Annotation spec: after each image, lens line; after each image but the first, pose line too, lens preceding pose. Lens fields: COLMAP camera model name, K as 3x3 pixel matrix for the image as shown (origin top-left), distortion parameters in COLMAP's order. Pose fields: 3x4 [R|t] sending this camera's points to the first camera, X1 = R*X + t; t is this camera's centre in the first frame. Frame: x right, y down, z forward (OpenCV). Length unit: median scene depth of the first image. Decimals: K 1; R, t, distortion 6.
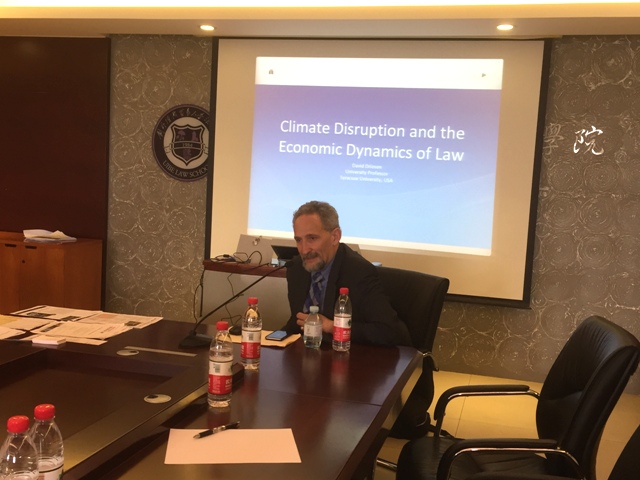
lens RADIAL K [[742.5, 0, 319.1], [0, 742.5, 240.8], [0, 0, 1]] dist [0.028672, 0.000000]
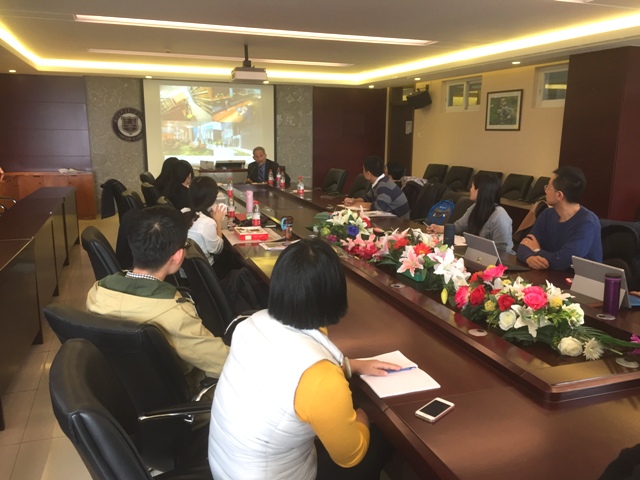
lens RADIAL K [[539.3, 0, 320.0], [0, 539.3, 240.2], [0, 0, 1]] dist [-0.011673, -0.005859]
pose [[0.815338, -0.154101, 0.558102, -0.674942], [0.078784, 0.984493, 0.156738, 0.003061], [-0.573601, -0.083825, 0.814835, -0.697669]]
